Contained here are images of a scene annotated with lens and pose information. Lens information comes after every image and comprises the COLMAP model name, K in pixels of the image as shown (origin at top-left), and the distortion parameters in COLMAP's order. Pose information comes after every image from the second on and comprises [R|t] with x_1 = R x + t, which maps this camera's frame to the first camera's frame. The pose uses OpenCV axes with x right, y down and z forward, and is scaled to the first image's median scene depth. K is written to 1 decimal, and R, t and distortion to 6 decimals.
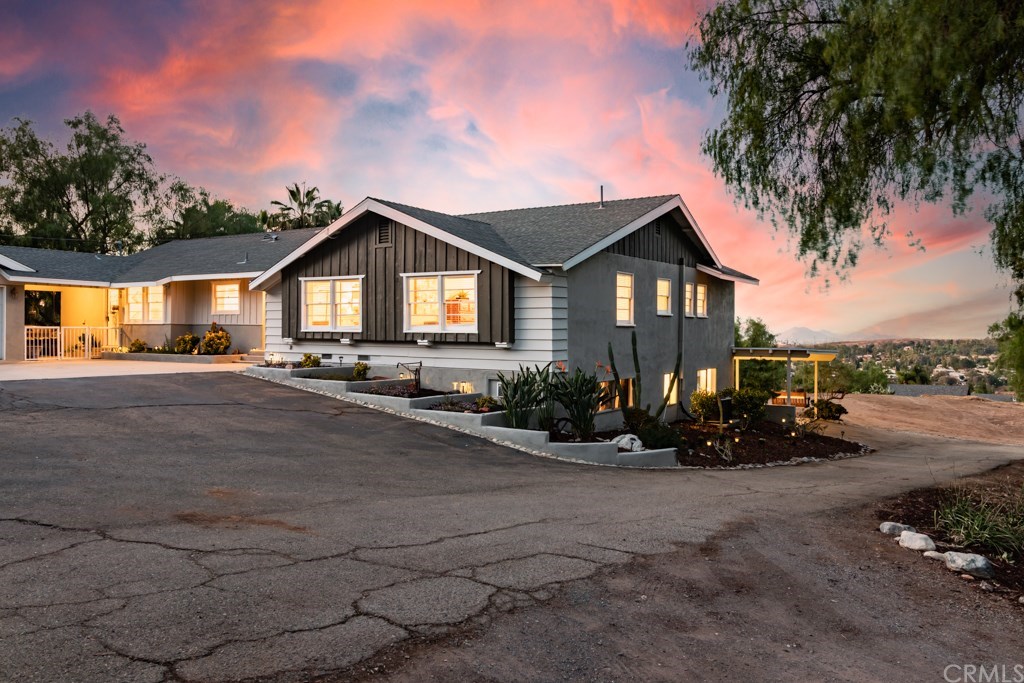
lens RADIAL K [[788.4, 0, 510.4], [0, 788.4, 337.2], [0, 0, 1]] dist [-0.012483, -0.000423]
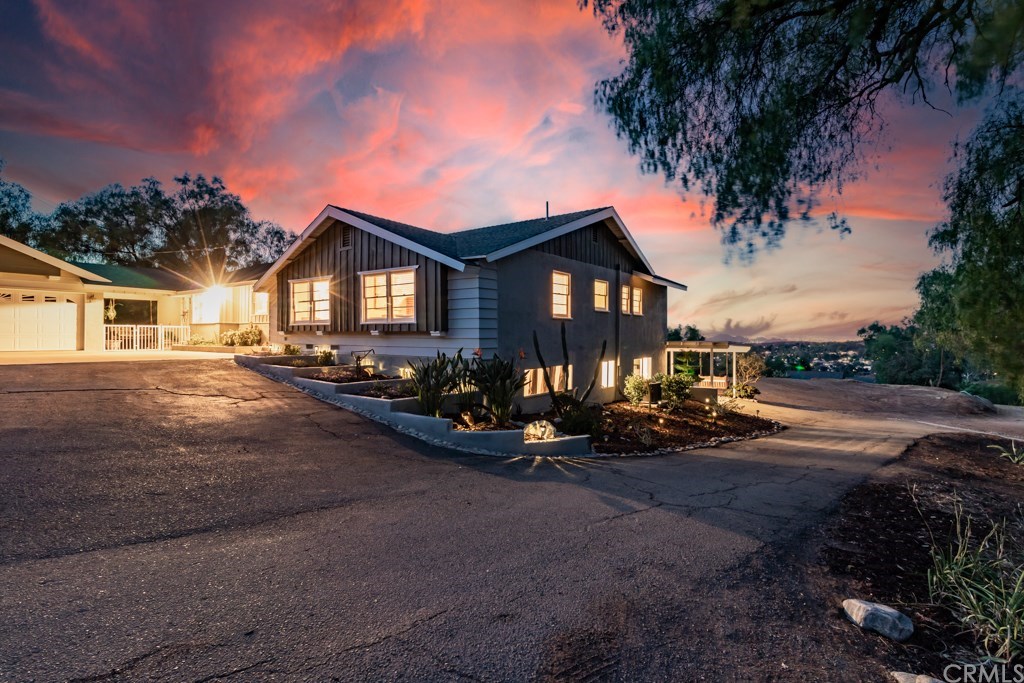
lens RADIAL K [[493.3, 0, 506.9], [0, 493.3, 334.3], [0, 0, 1]] dist [-0.017248, -0.000389]
pose [[0.998128, -0.002571, -0.061106, 0.110330], [0.001765, 0.999911, -0.013240, 0.017243], [0.061135, 0.013108, 0.998043, 0.289741]]
